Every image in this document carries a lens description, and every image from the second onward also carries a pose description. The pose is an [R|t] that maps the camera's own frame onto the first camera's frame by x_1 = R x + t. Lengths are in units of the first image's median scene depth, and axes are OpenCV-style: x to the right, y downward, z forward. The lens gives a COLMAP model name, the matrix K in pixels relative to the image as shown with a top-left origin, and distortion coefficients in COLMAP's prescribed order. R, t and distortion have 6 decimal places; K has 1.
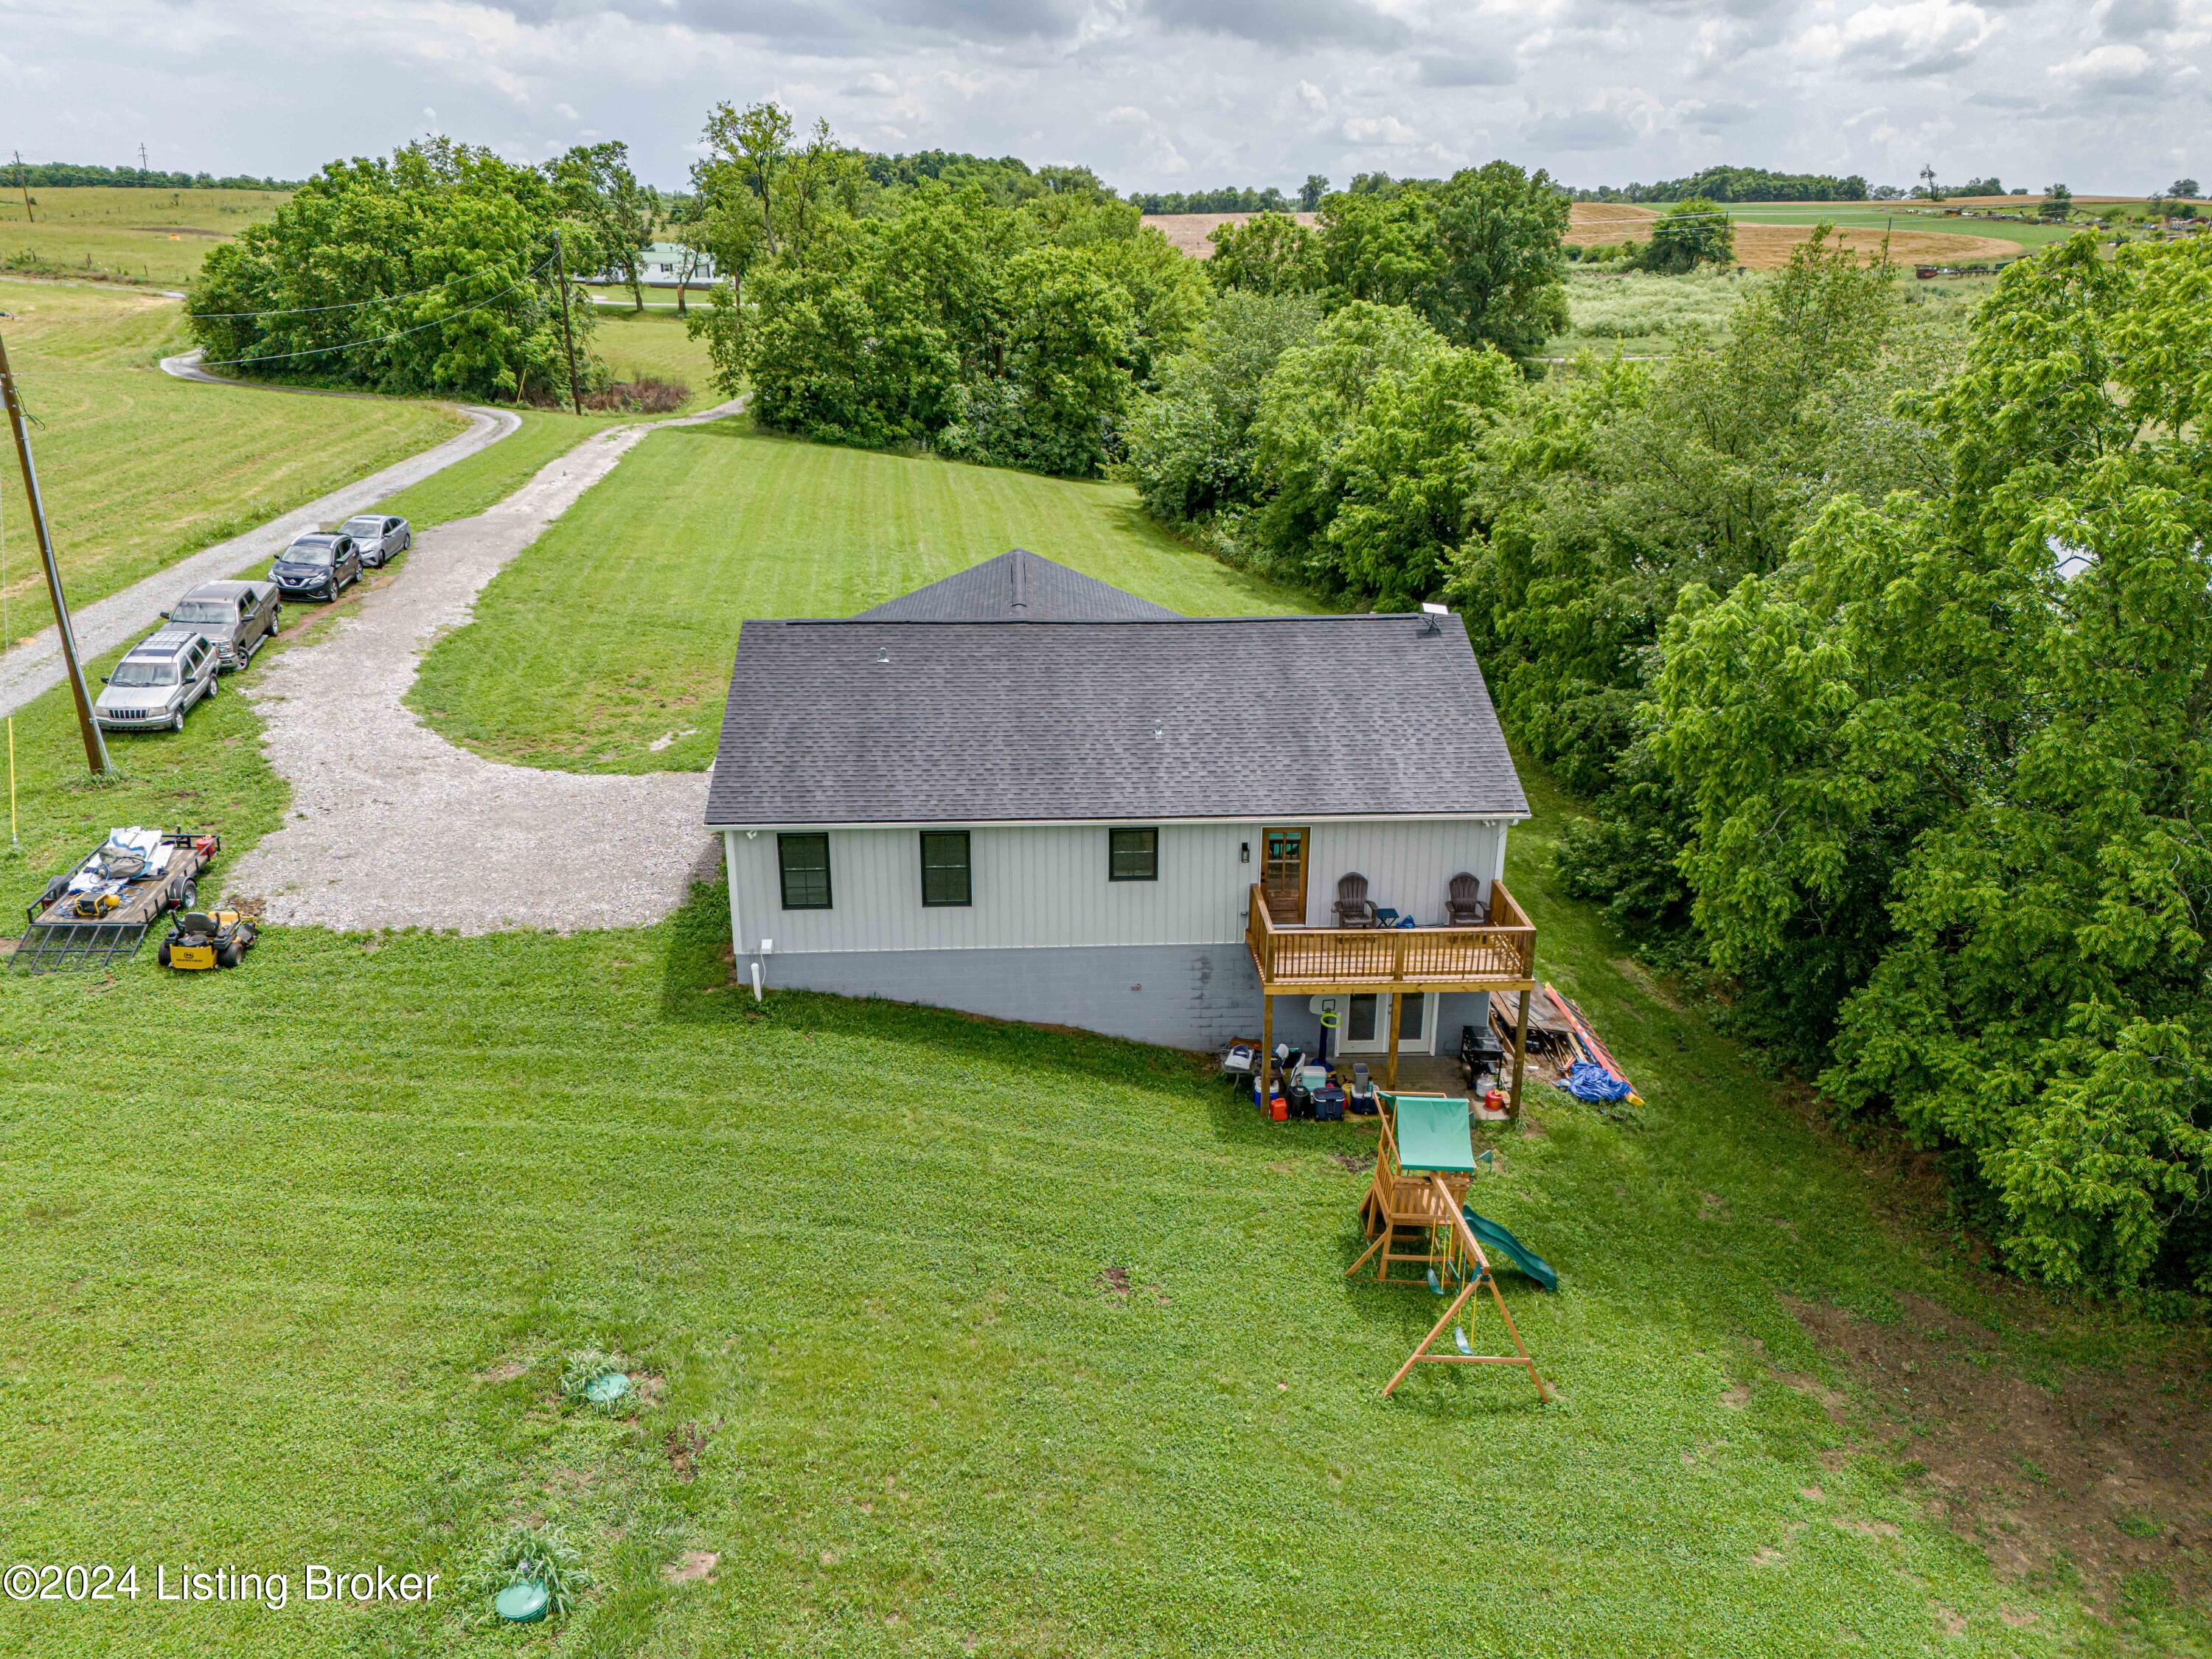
lens RADIAL K [[1653.8, 0, 1106.0], [0, 1653.8, 829.5], [0, 0, 1]] dist [0.104195, -0.105565]
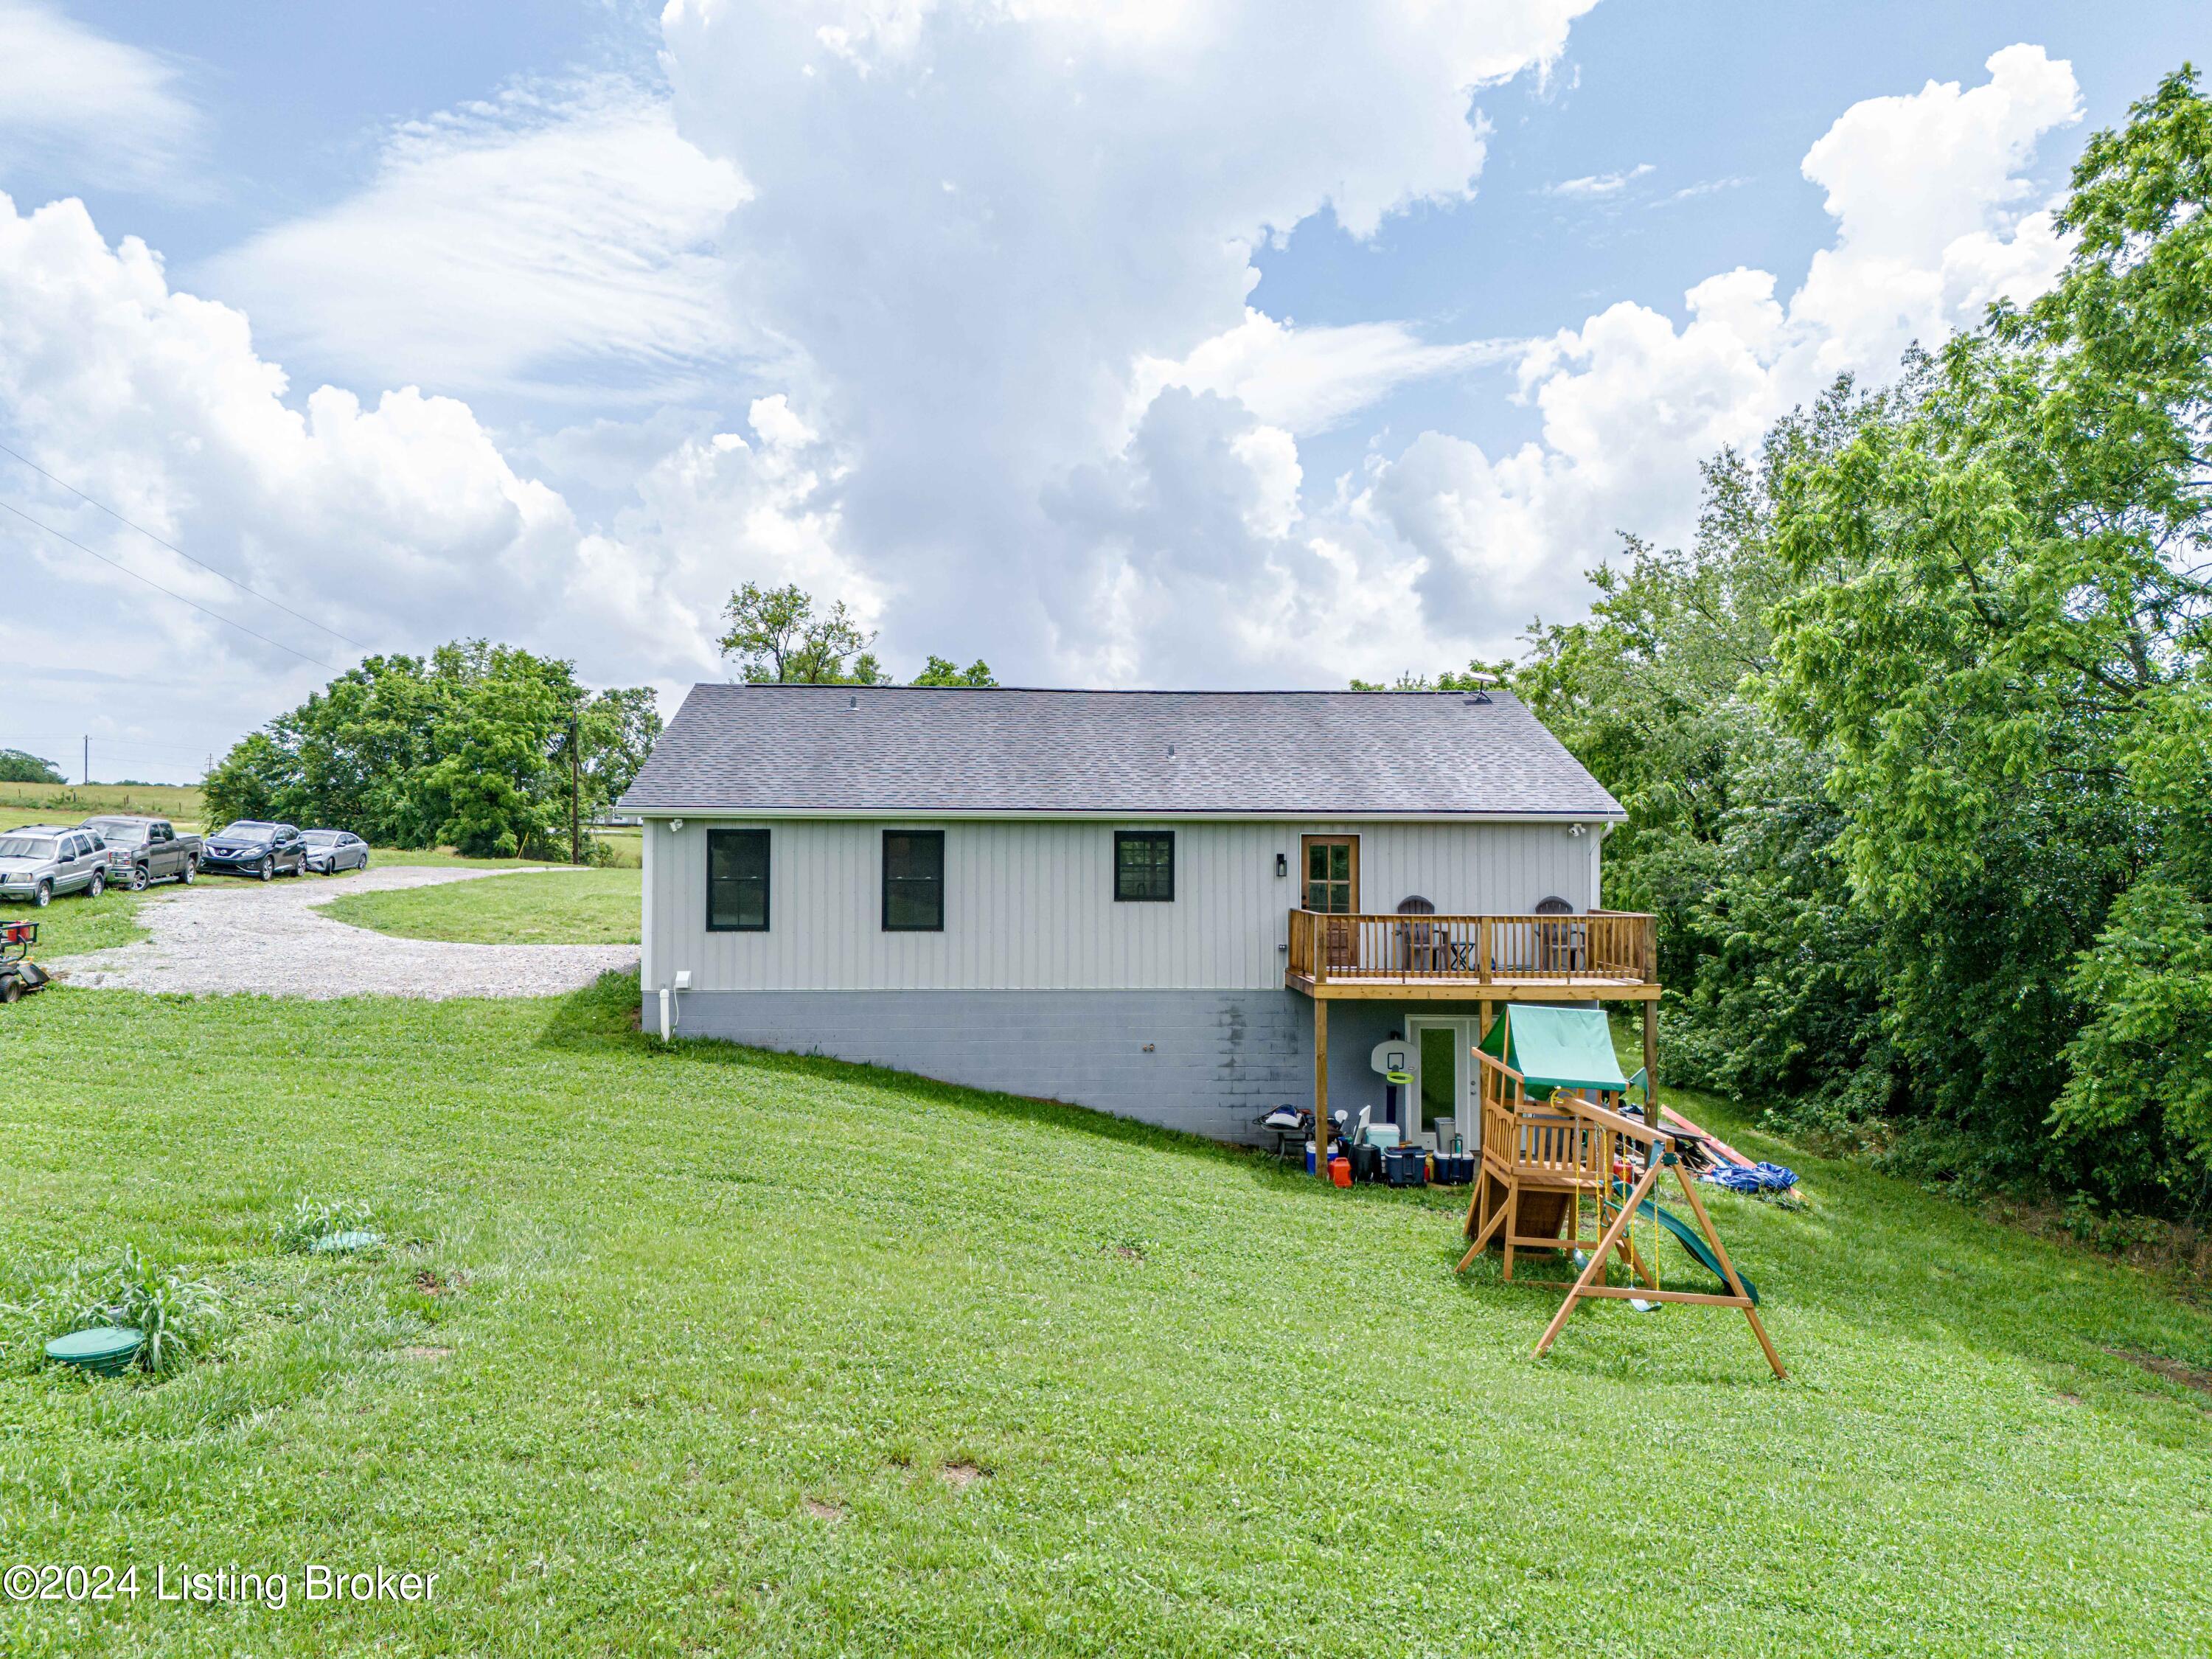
lens RADIAL K [[1644.1, 0, 1106.0], [0, 1644.1, 829.5], [0, 0, 1]] dist [0.079445, -0.056401]
pose [[0.999997, 0.001355, 0.001858, -0.003726], [-0.000567, 0.928391, -0.371605, 0.294249], [-0.002228, 0.371603, 0.928389, 0.238254]]
